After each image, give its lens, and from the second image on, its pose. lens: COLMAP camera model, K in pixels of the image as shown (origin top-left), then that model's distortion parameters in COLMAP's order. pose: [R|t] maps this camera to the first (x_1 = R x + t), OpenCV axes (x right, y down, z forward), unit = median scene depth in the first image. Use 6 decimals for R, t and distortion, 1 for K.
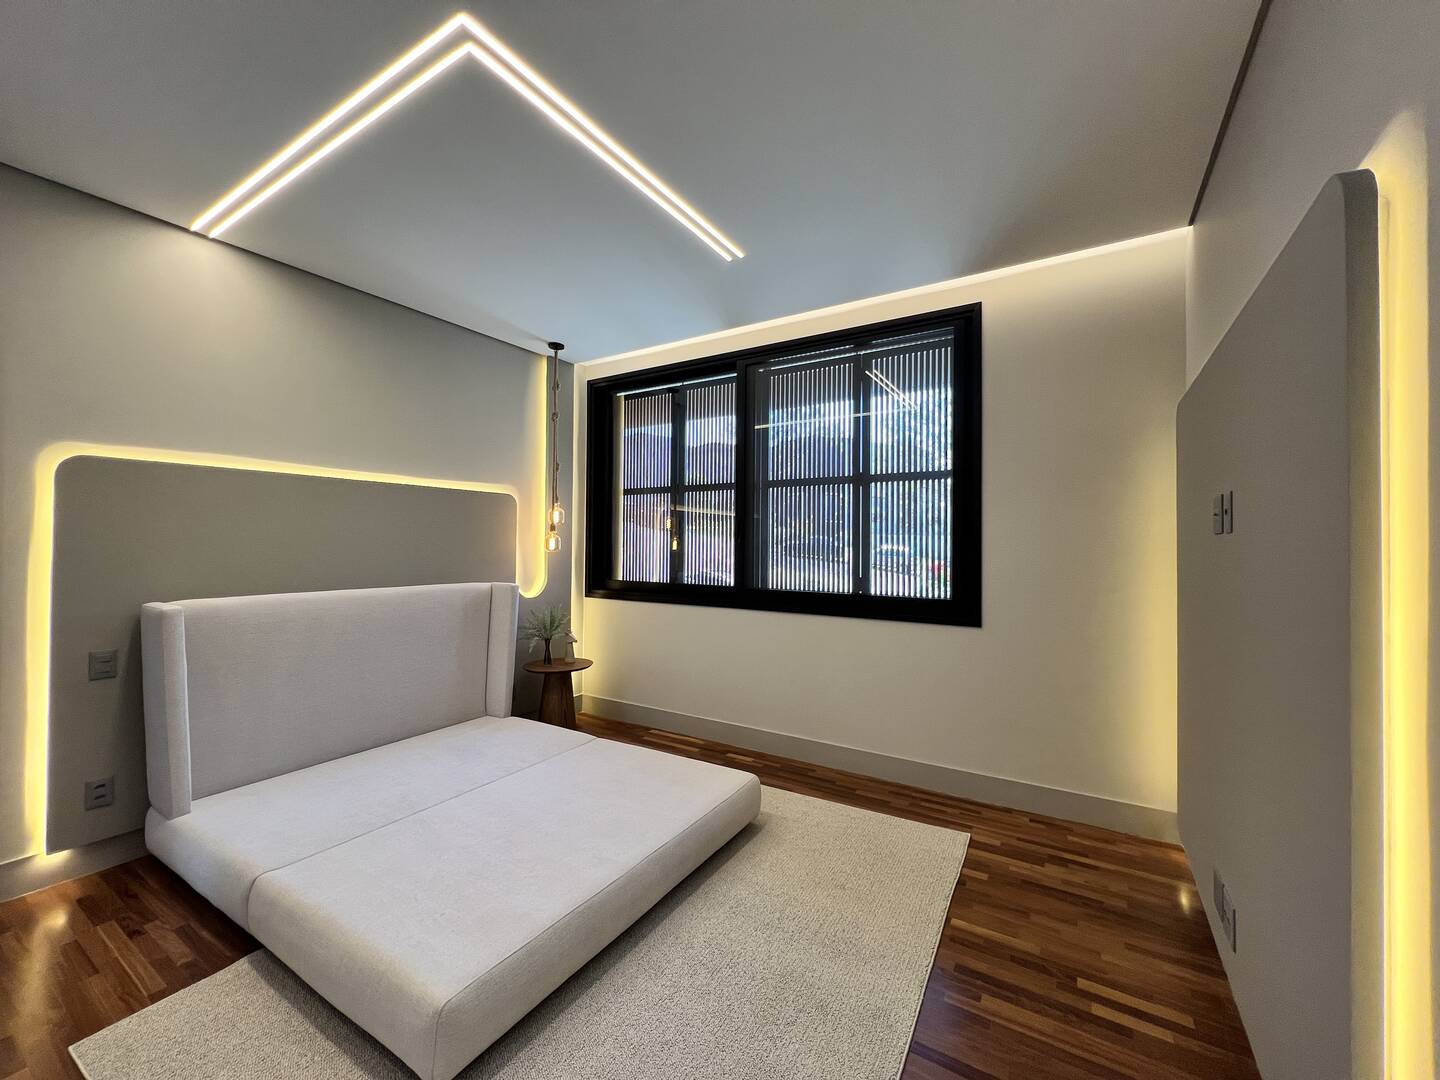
lens RADIAL K [[578.9, 0, 713.8], [0, 578.9, 537.1], [0, 0, 1]] dist [-0.001155, 0.000369]
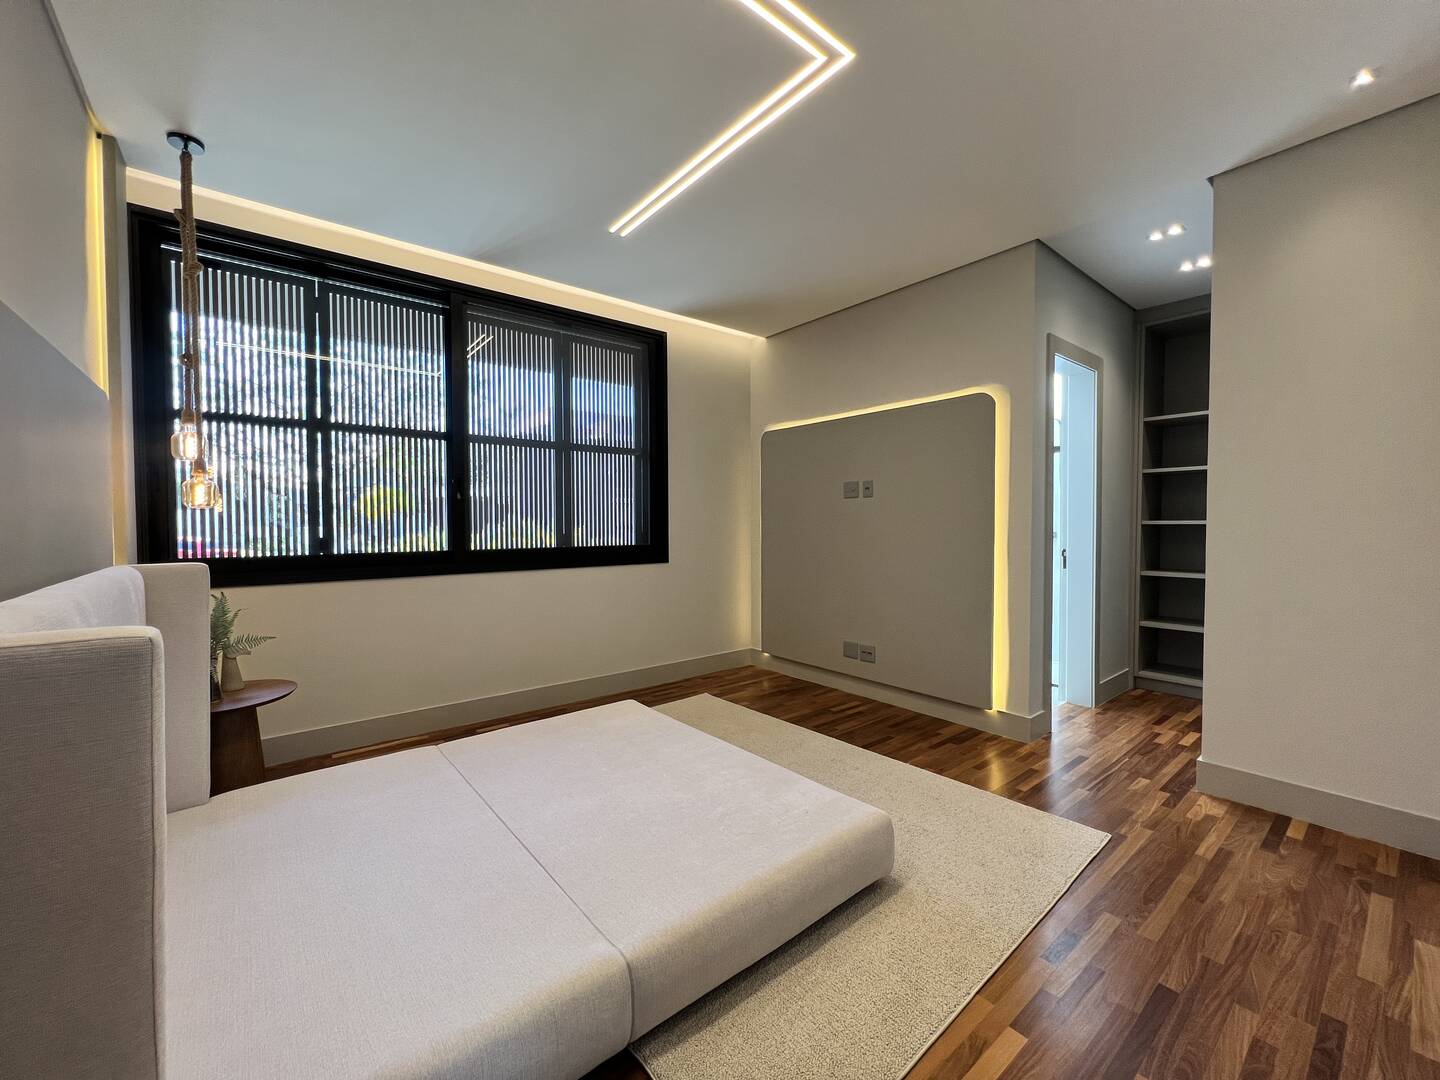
lens RADIAL K [[578.9, 0, 713.8], [0, 578.9, 537.1], [0, 0, 1]] dist [-0.001155, 0.000369]
pose [[0.325735, -0.035419, 0.944798, -0.885783], [-0.008872, 0.999140, 0.040515, 0.034500], [-0.945420, -0.021580, 0.325140, 0.441511]]
